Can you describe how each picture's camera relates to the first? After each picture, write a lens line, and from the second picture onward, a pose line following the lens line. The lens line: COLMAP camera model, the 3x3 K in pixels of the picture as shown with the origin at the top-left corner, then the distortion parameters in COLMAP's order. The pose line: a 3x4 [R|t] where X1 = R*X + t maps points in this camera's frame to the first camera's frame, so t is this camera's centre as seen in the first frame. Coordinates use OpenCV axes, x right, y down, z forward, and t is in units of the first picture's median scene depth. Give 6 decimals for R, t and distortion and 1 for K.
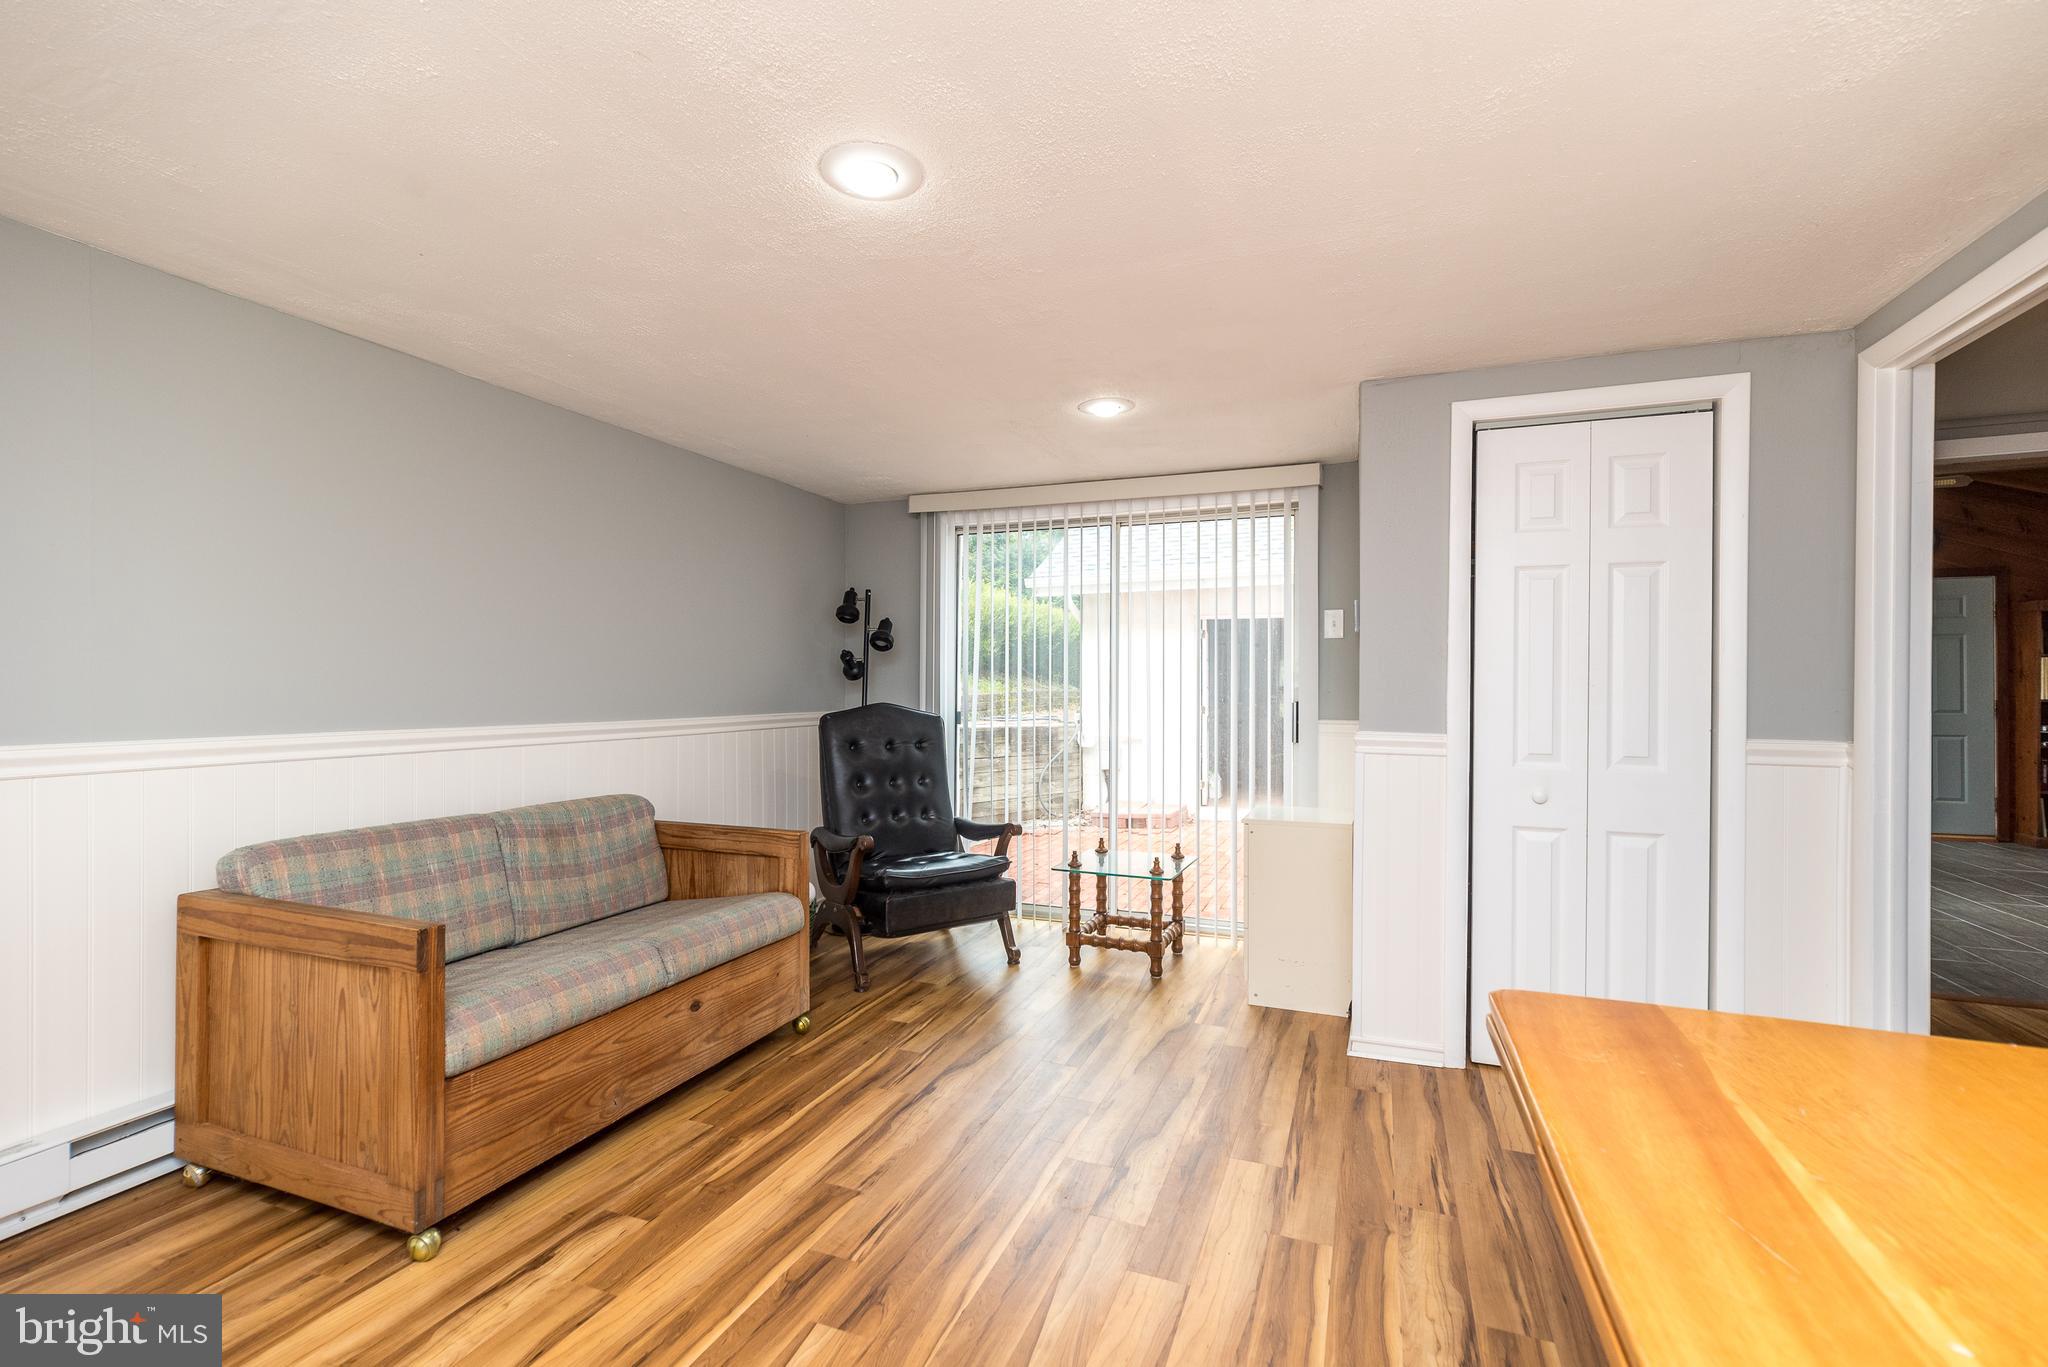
lens RADIAL K [[887.0, 0, 1024.0], [0, 887.0, 683.5], [0, 0, 1]] dist [0.002740, 0.000400]
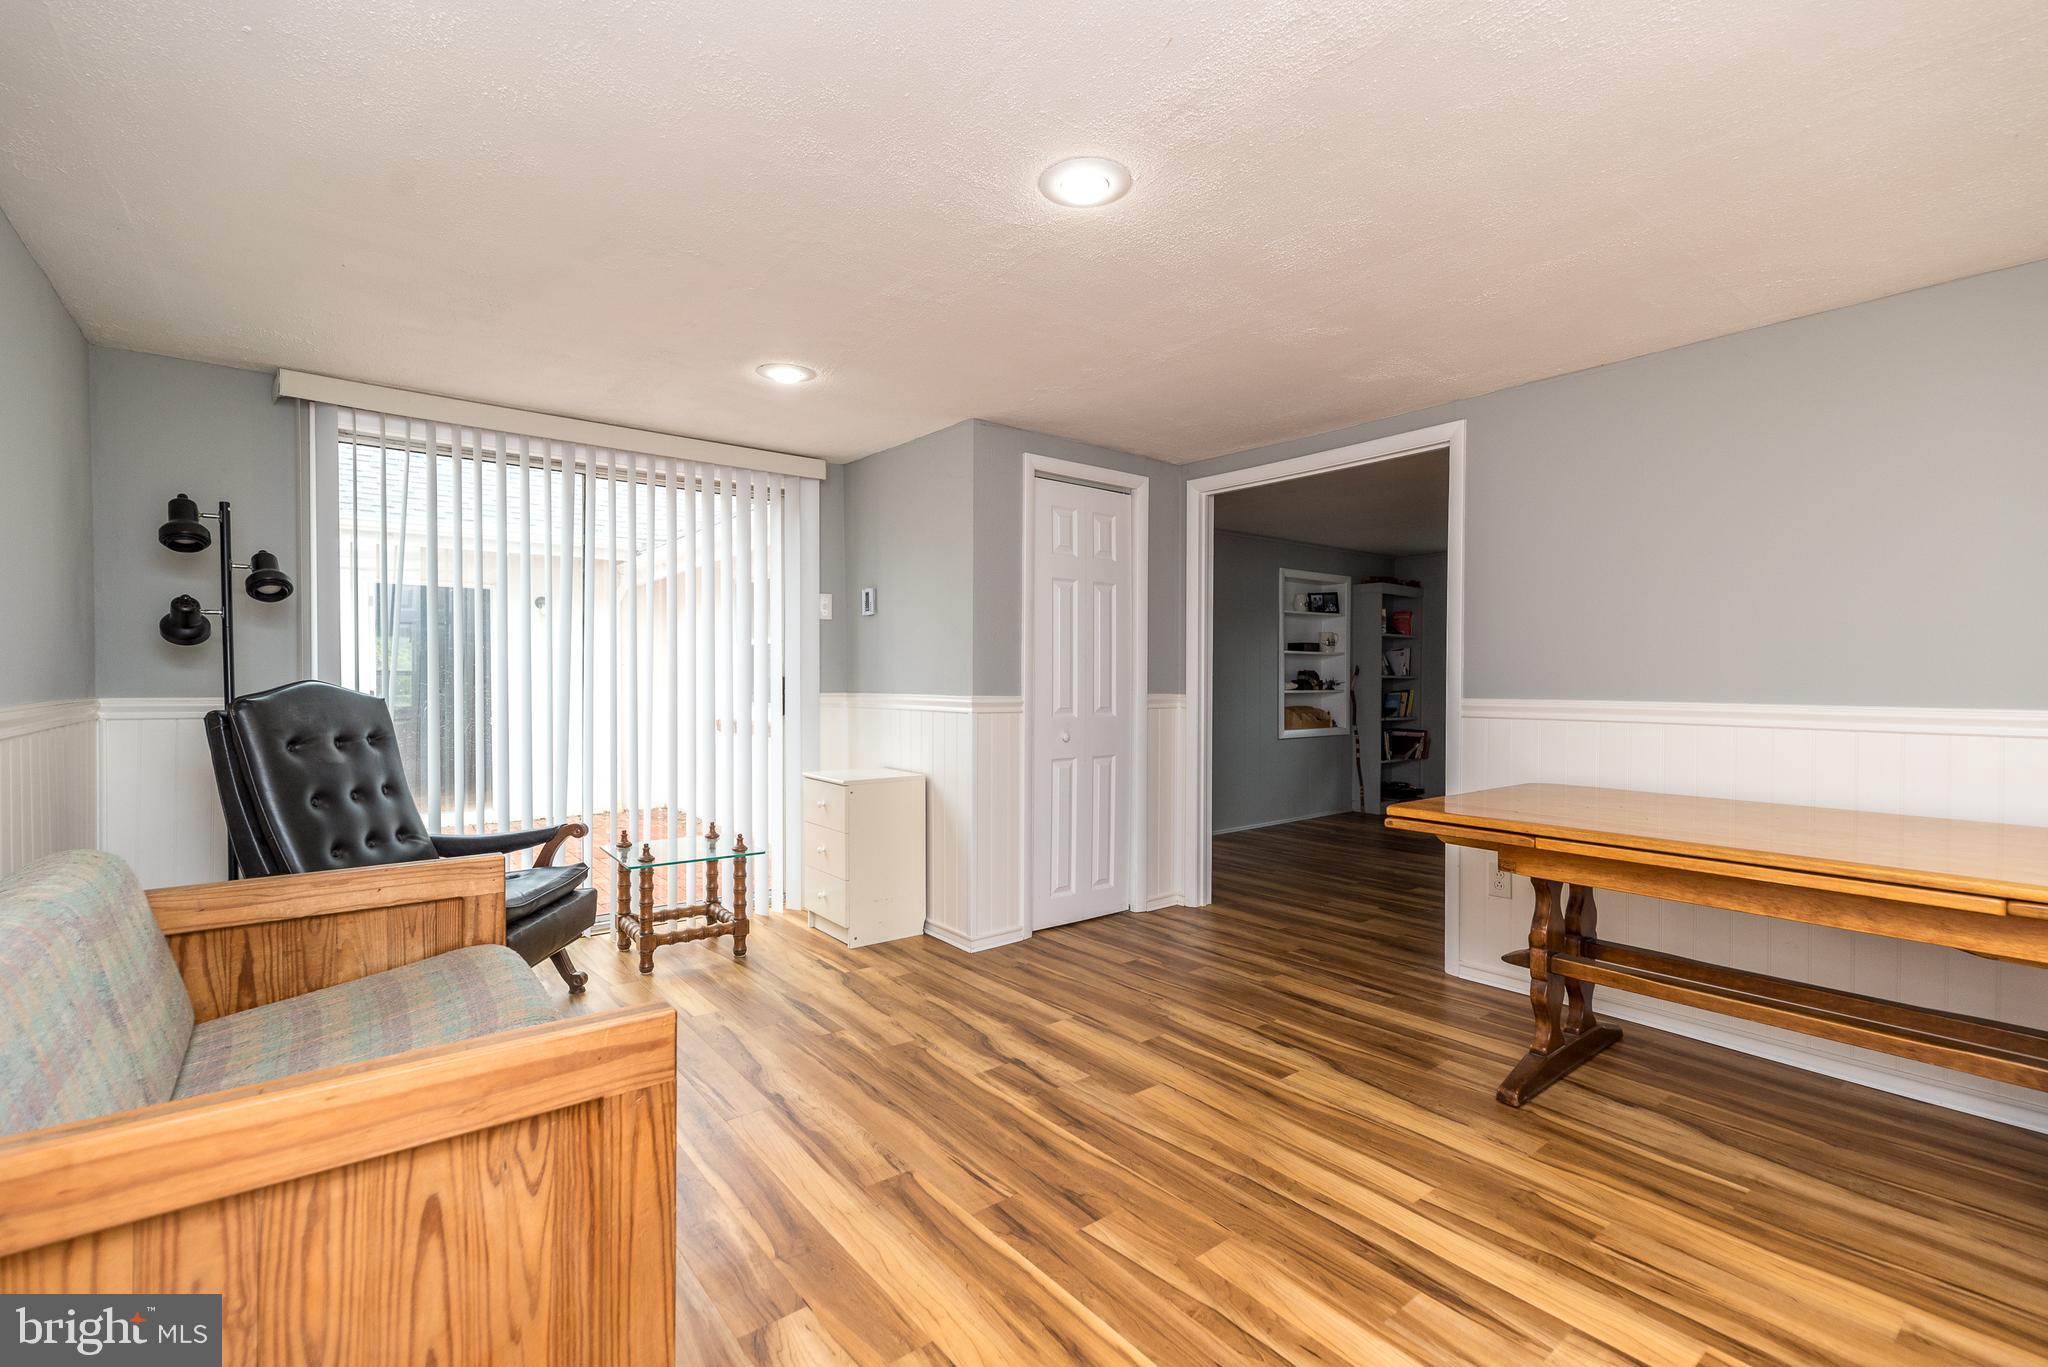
lens RADIAL K [[902.9, 0, 1024.0], [0, 902.9, 683.5], [0, 0, 1]] dist [0.001610, 0.000162]
pose [[0.511091, -0.007960, 0.859490, -0.611254], [-0.003792, 0.999927, 0.011515, 0.019202], [-0.859518, -0.009145, 0.511023, 0.250999]]
